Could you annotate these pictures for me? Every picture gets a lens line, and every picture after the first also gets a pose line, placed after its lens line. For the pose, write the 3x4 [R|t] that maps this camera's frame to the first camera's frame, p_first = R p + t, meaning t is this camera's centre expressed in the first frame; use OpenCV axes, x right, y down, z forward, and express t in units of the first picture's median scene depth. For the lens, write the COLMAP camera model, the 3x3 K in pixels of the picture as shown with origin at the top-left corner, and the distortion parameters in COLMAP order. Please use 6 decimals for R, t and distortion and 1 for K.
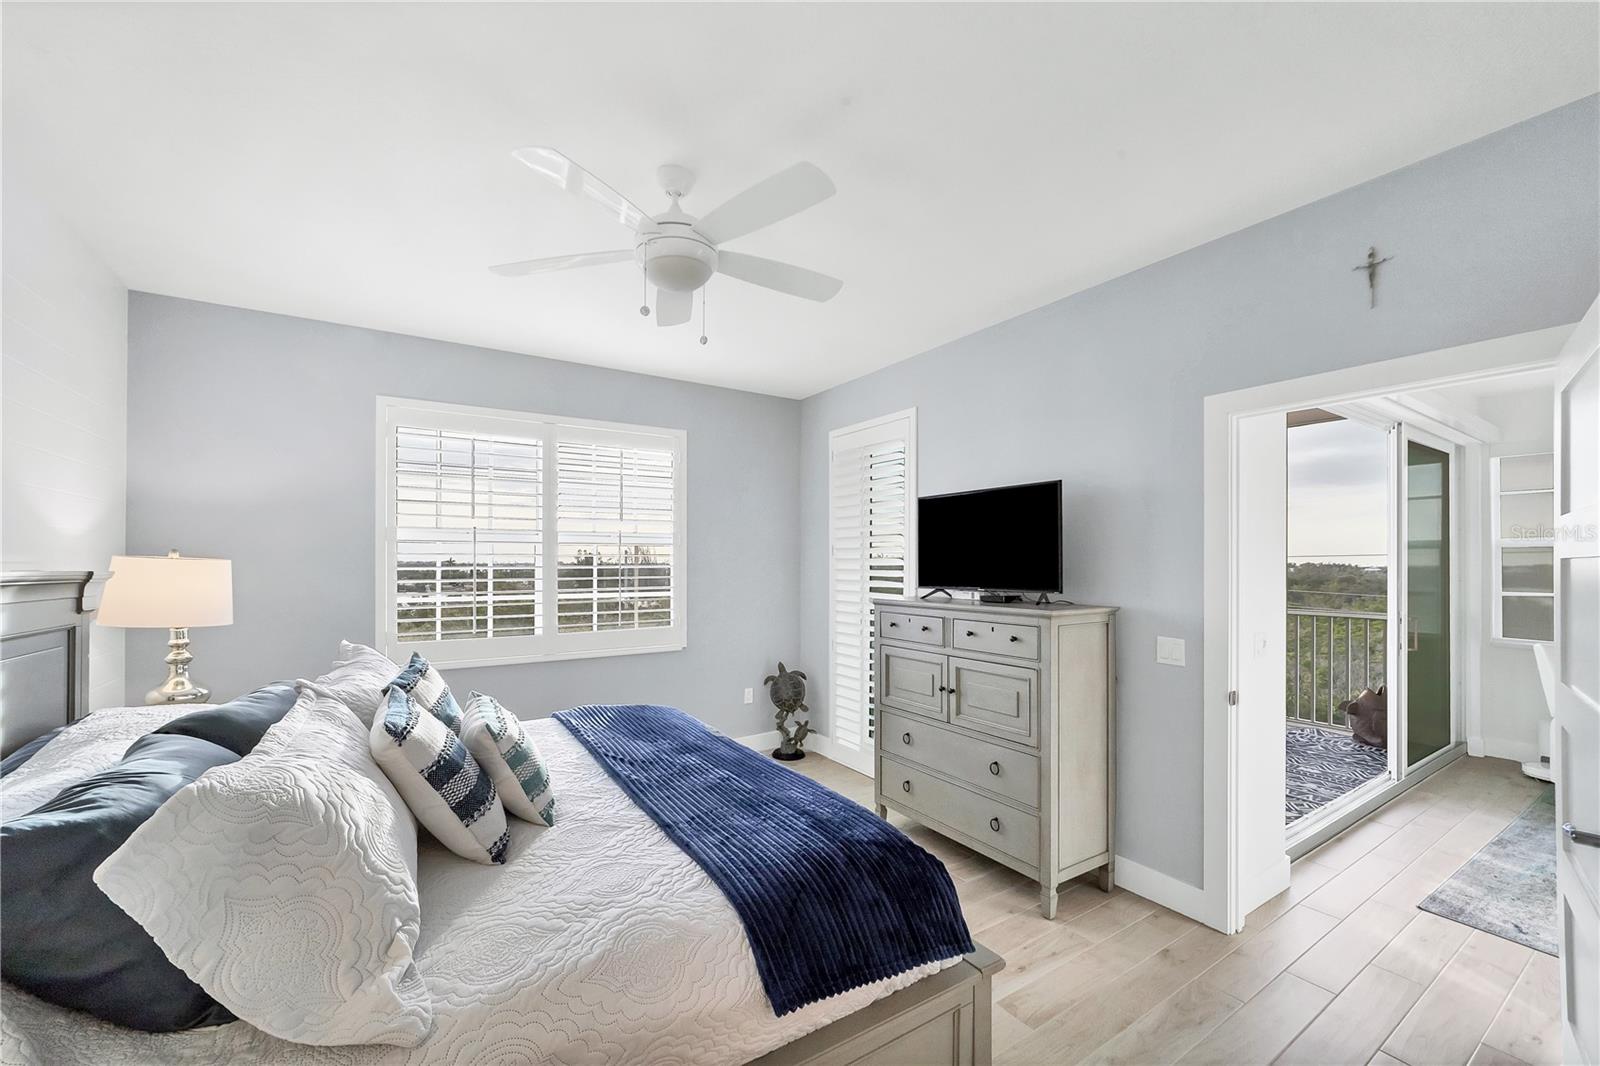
lens RADIAL K [[626.7, 0, 802.5], [0, 626.7, 561.8], [0, 0, 1]] dist [0.000068, -0.000002]
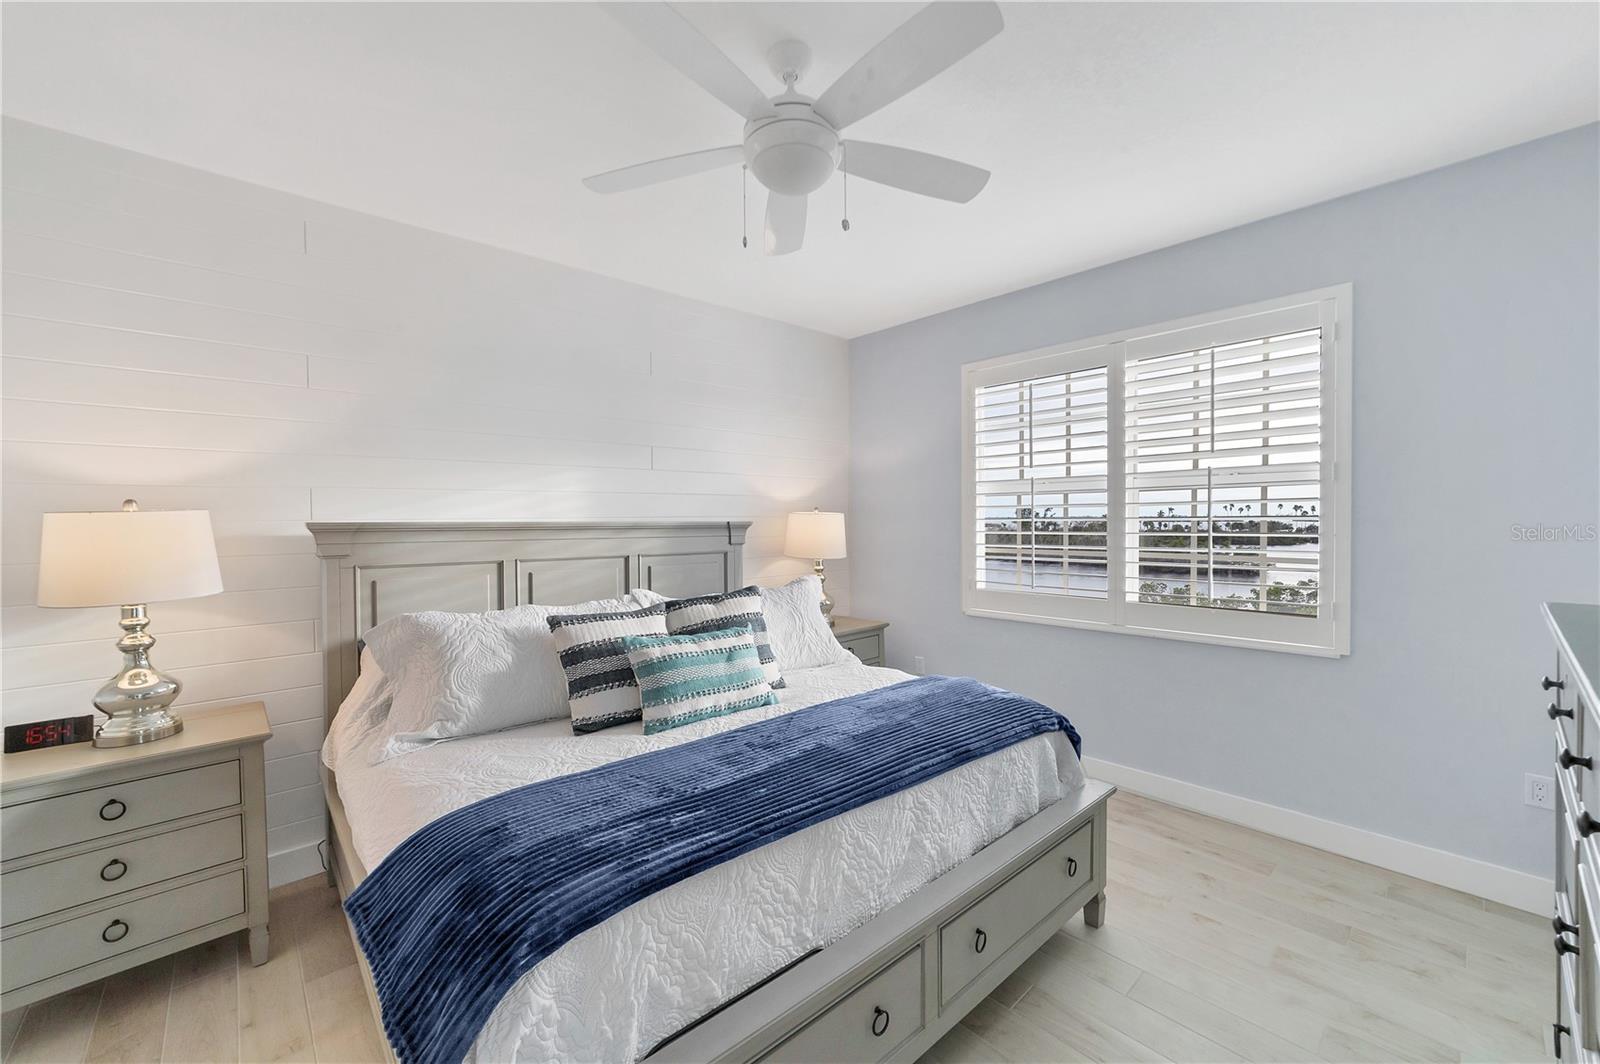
lens RADIAL K [[638.6, 0, 800.0], [0, 638.6, 532.0], [0, 0, 1]] dist [-0.000856, -0.000053]
pose [[0.156851, 0.021455, -0.987389, 0.447965], [0.008384, 0.999699, 0.023054, 0.004180], [0.987587, -0.011895, 0.156623, 0.591116]]
